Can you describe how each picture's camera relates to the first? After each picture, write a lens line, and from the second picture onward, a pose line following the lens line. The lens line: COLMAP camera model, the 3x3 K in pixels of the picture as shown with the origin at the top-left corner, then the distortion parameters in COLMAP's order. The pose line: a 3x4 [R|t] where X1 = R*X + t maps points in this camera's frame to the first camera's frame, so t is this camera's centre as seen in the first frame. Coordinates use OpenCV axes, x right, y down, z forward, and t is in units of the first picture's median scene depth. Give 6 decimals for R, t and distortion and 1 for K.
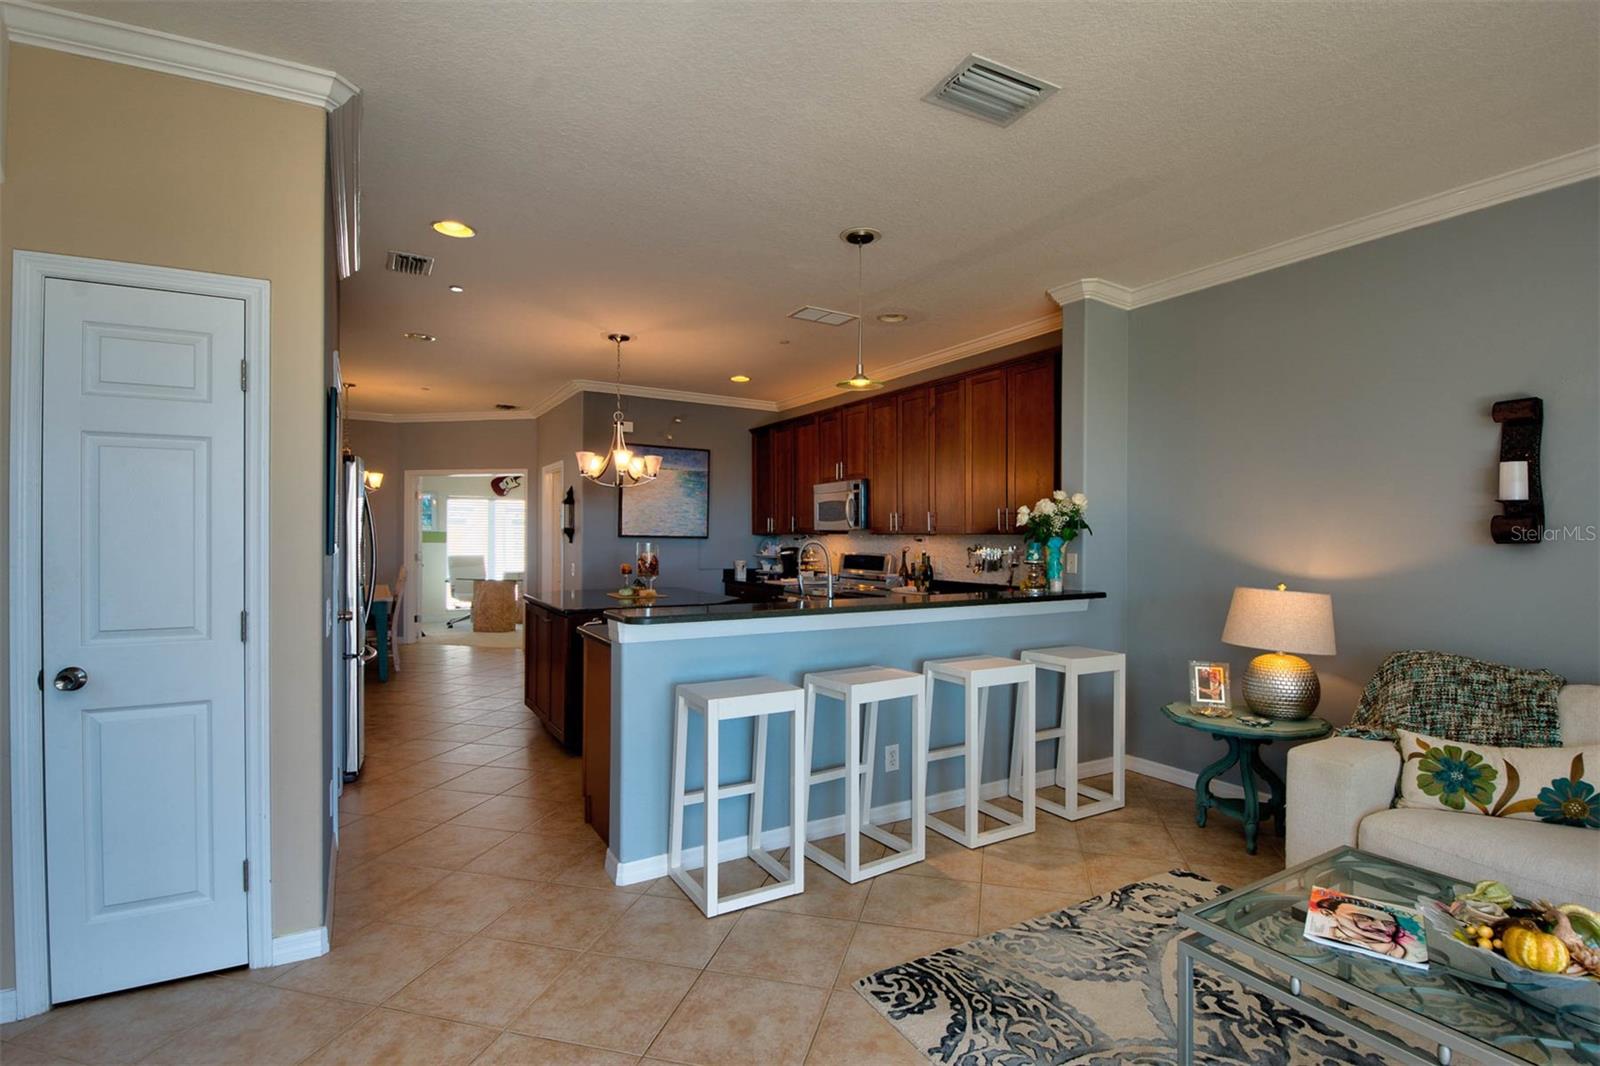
lens RADIAL K [[748.9, 0, 800.0], [0, 748.9, 533.0], [0, 0, 1]] dist [-0.011322, -0.000744]
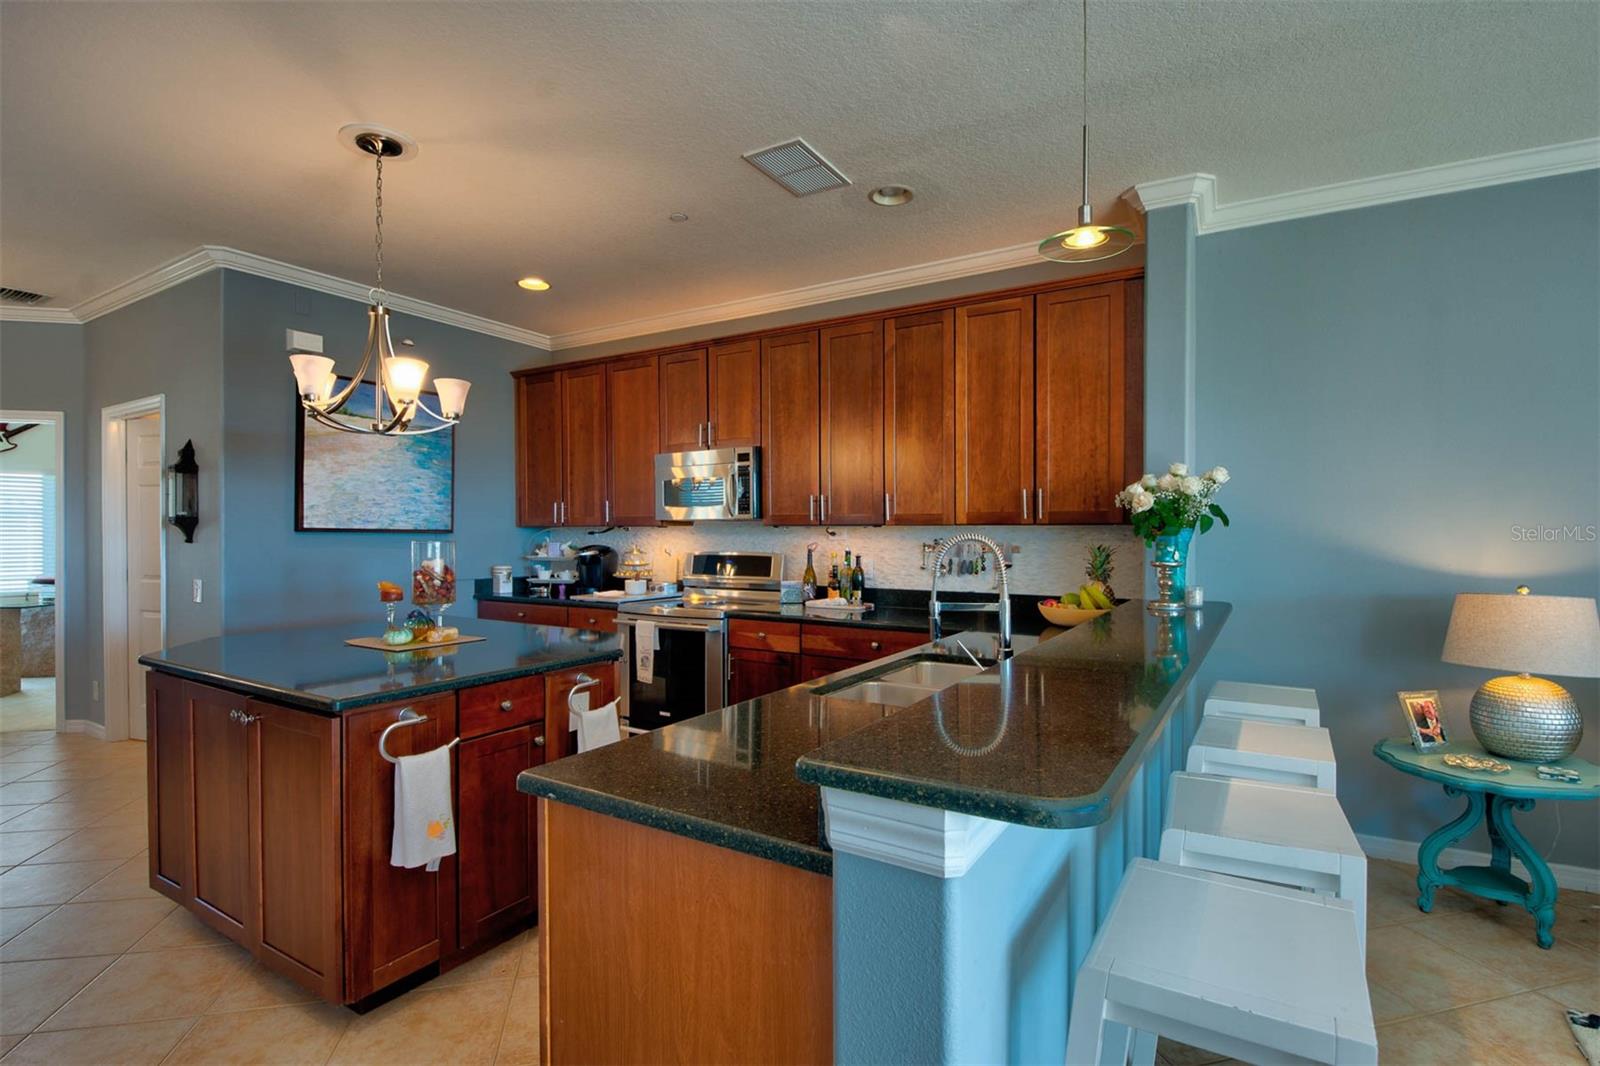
lens RADIAL K [[748.9, 0, 800.0], [0, 748.9, 533.0], [0, 0, 1]] dist [-0.011322, -0.000744]
pose [[0.880126, -0.005735, 0.474706, -0.211450], [0.001359, 0.999953, 0.009561, 0.001936], [-0.474739, -0.007770, 0.880092, 0.369630]]
